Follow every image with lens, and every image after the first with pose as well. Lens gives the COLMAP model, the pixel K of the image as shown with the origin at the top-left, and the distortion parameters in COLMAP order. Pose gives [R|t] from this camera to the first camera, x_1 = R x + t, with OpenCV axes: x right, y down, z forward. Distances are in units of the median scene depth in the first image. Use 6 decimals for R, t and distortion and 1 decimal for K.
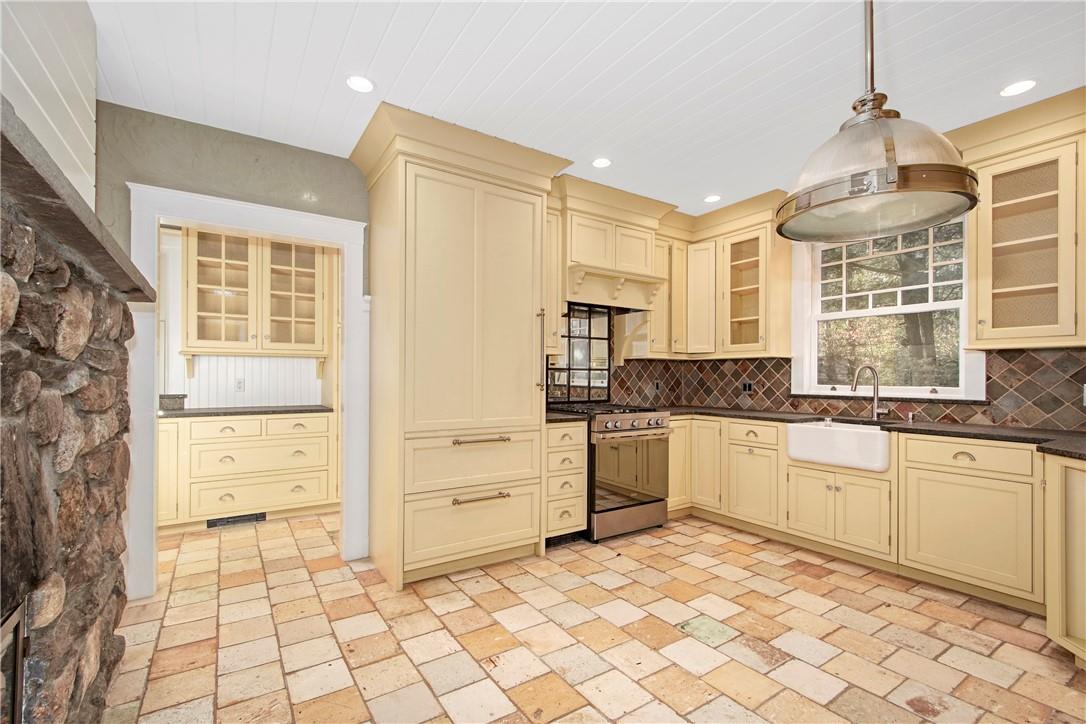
lens RADIAL K [[485.3, 0, 542.9], [0, 485.3, 371.1], [0, 0, 1]] dist [0.000312, -0.000065]
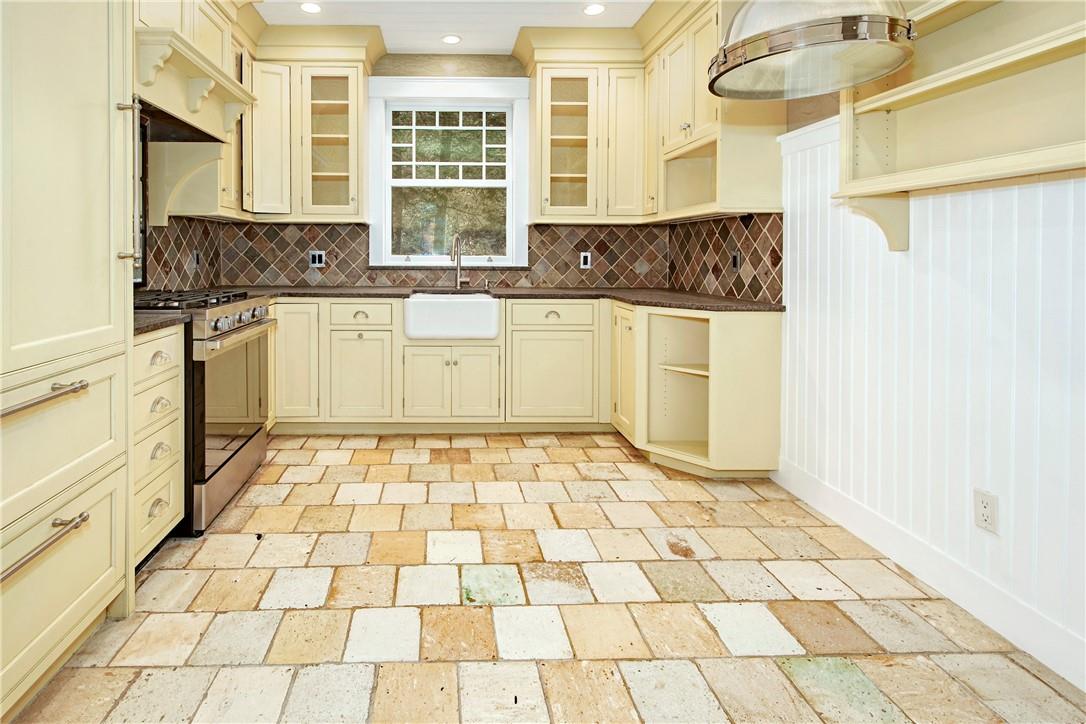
lens RADIAL K [[525.4, 0, 539.6], [0, 525.4, 258.2], [0, 0, 1]] dist [0.016289, 0.000560]
pose [[0.547172, -0.013410, 0.836913, -0.149368], [-0.012136, 0.999639, 0.023951, 0.008256], [-0.836932, -0.023262, 0.546812, 0.262296]]
